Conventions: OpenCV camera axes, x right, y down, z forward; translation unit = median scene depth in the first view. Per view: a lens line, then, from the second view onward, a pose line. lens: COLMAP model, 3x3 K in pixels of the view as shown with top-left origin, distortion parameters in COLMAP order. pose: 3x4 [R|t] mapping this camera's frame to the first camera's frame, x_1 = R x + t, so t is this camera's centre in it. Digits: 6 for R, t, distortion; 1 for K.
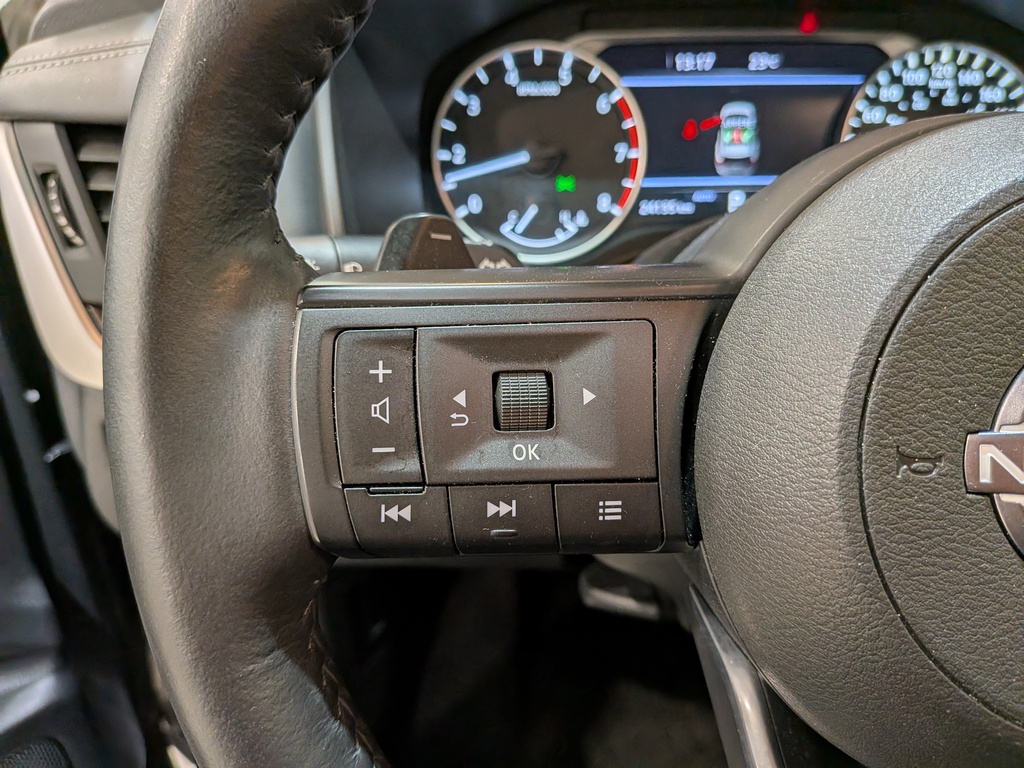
lens RADIAL K [[769.7, 0, 527.3], [0, 769.7, 384.9], [0, 0, 1]] dist [-0.000955, -0.076129]
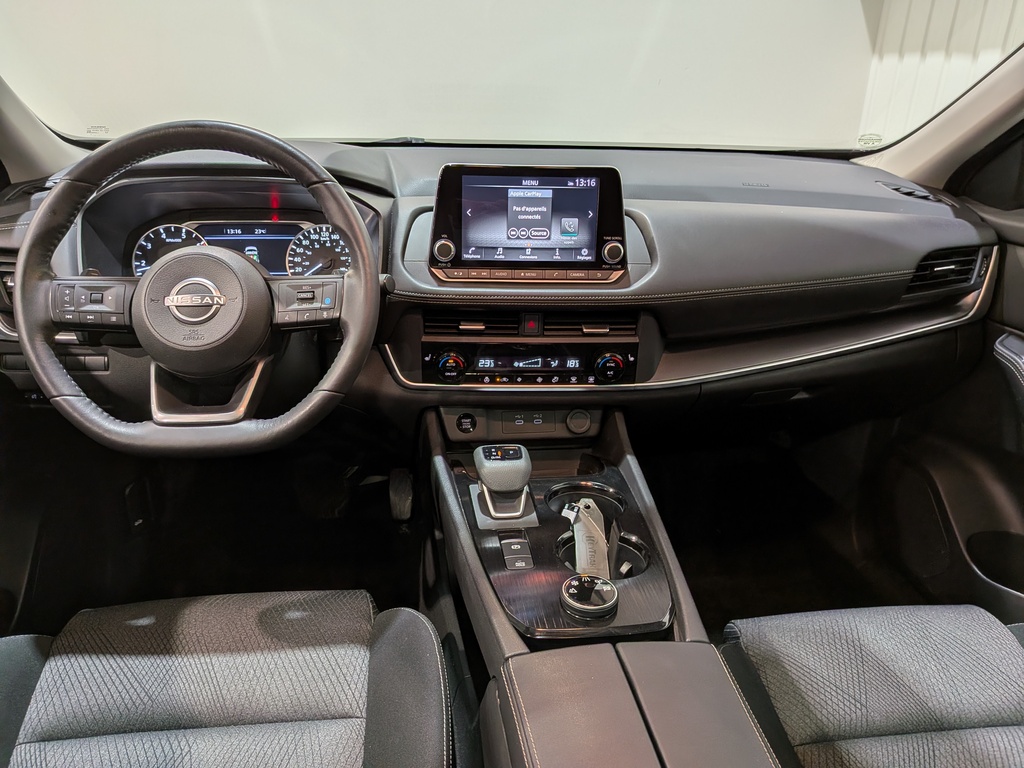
lens RADIAL K [[736.2, 0, 511.0], [0, 736.2, 396.0], [0, 0, 1]] dist [0.071372, -0.160000]
pose [[0.988196, -0.018788, 0.152037, 0.802439], [0.041919, 0.987736, -0.150402, 0.622051], [-0.147346, 0.155000, 0.976864, -1.700837]]
